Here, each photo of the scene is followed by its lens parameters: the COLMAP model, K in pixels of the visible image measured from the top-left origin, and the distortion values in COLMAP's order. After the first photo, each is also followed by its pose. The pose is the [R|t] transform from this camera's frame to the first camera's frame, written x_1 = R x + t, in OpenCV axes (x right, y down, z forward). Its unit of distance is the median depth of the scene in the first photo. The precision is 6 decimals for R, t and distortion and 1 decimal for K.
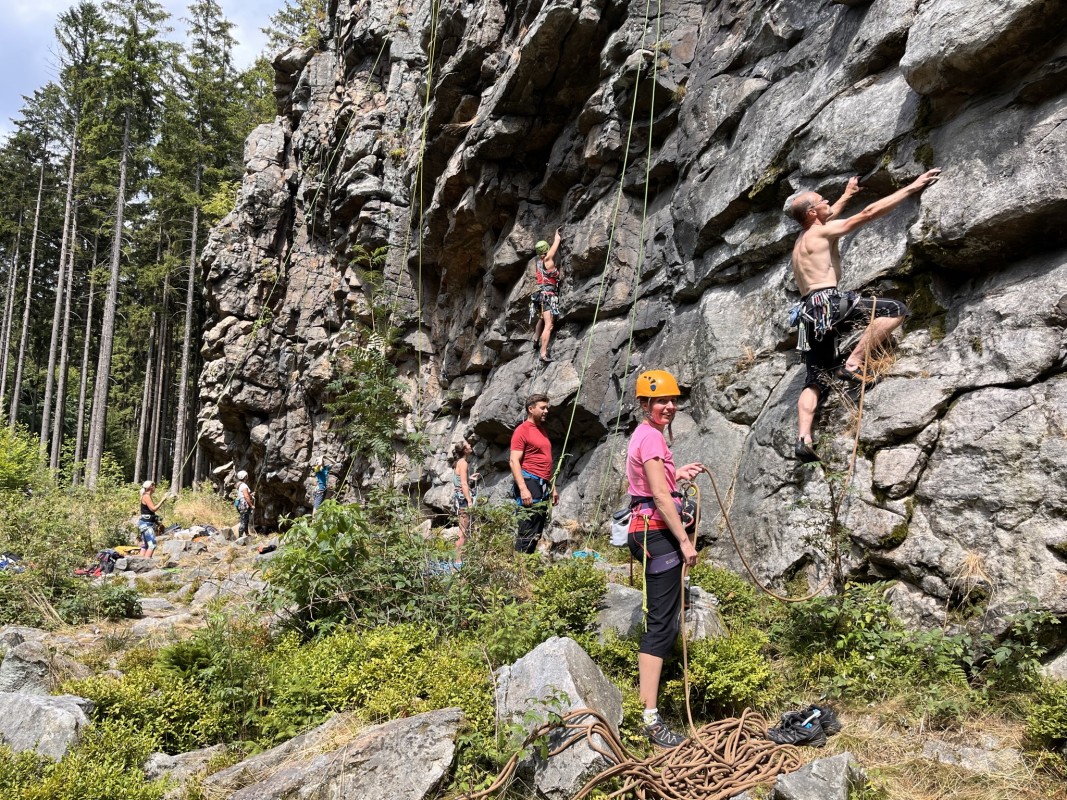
lens RADIAL K [[812.1, 0, 532.2], [0, 812.1, 402.8], [0, 0, 1]] dist [0.066392, -0.078523]
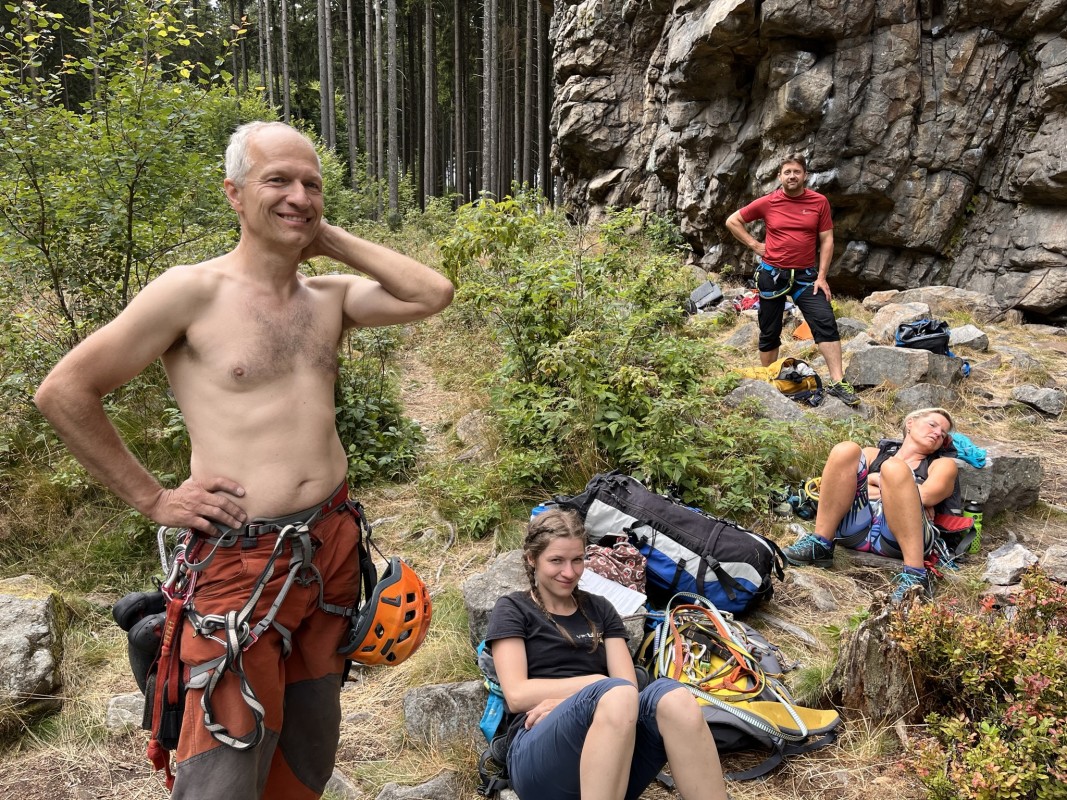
lens RADIAL K [[800.9, 0, 516.0], [0, 800.9, 411.5], [0, 0, 1]] dist [0.080632, -0.120060]
pose [[0.959701, 0.055248, -0.275539, -0.361324], [0.040561, 0.942987, 0.330349, 0.053008], [0.278080, -0.328212, 0.902745, 0.468758]]
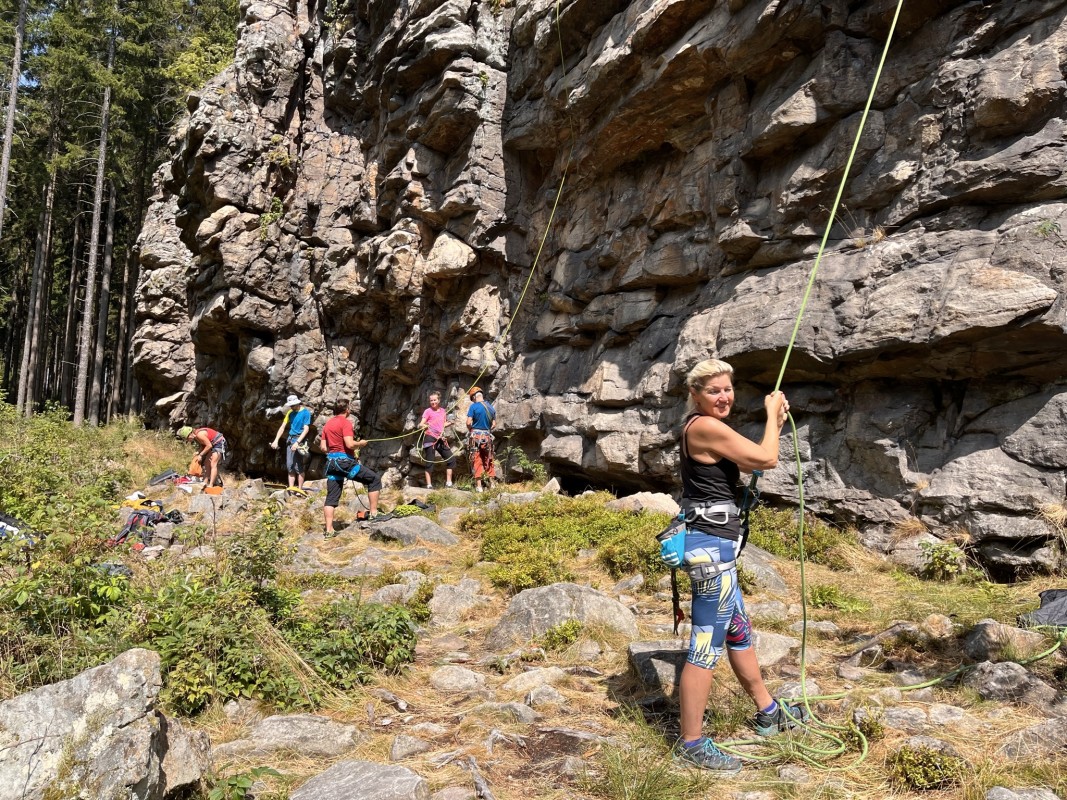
lens RADIAL K [[810.6, 0, 532.3], [0, 810.6, 405.9], [0, 0, 1]] dist [0.072491, -0.079773]
pose [[0.988355, 0.041308, 0.146448, -0.189185], [-0.051178, 0.996619, 0.064279, 0.019194], [-0.143298, -0.071026, 0.987128, 0.175810]]
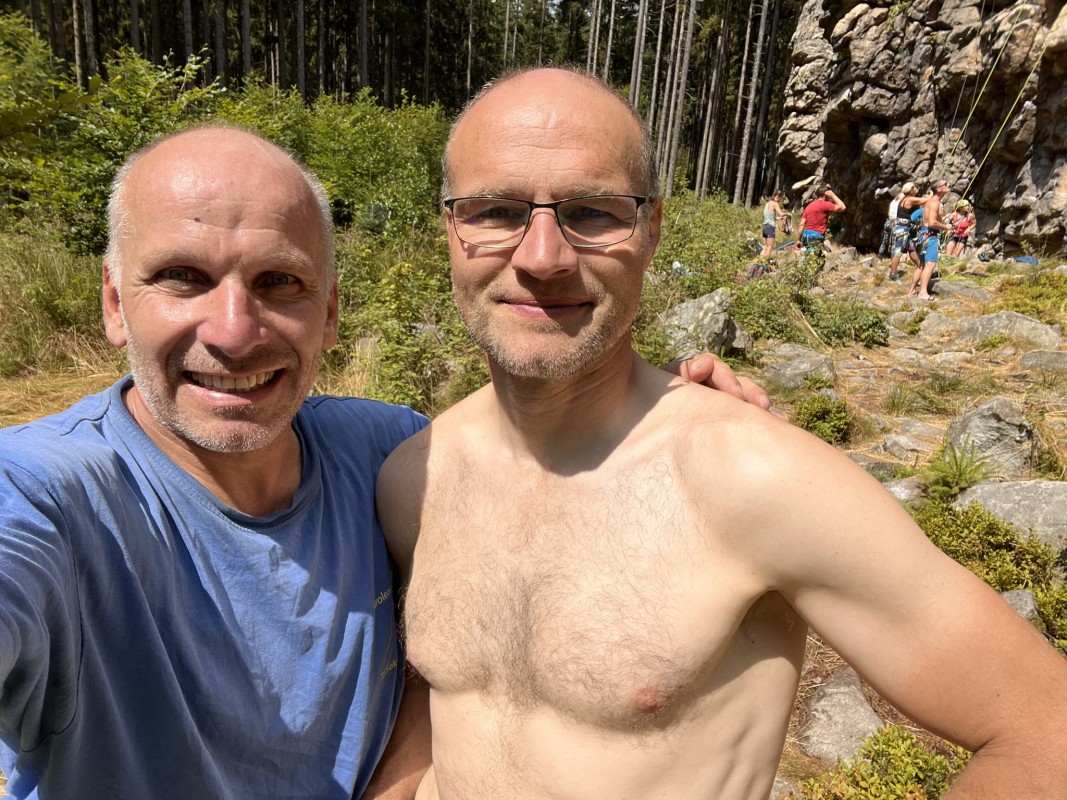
lens RADIAL K [[742.7, 0, 529.5], [0, 742.7, 414.8], [0, 0, 1]] dist [0.059519, -0.062694]
pose [[0.811979, 0.190764, -0.551634, -0.125000], [0.025686, 0.932491, 0.360278, 0.006378], [0.583122, -0.306707, 0.752263, 0.037512]]
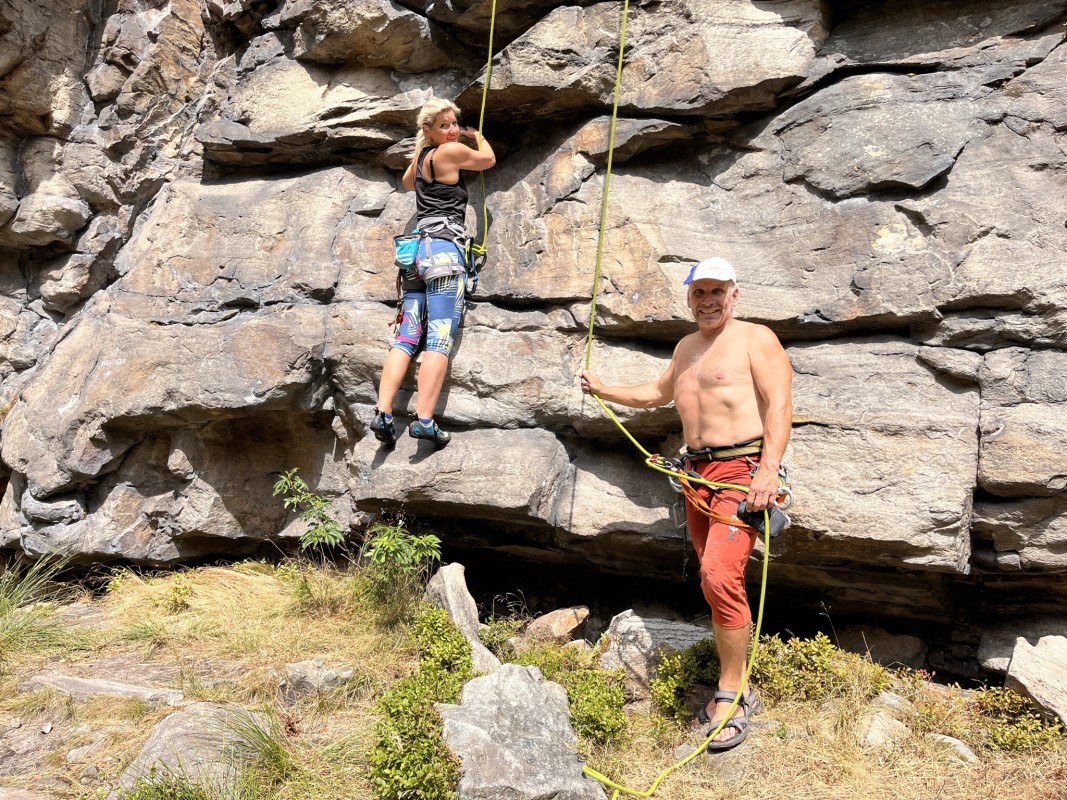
lens RADIAL K [[812.1, 0, 532.2], [0, 812.1, 402.8], [0, 0, 1]] dist [0.066392, -0.078523]
pose [[0.663695, 0.008299, 0.747957, -0.209137], [-0.096187, 0.992584, 0.074337, 0.053361], [-0.741793, -0.121281, 0.659571, 0.592172]]
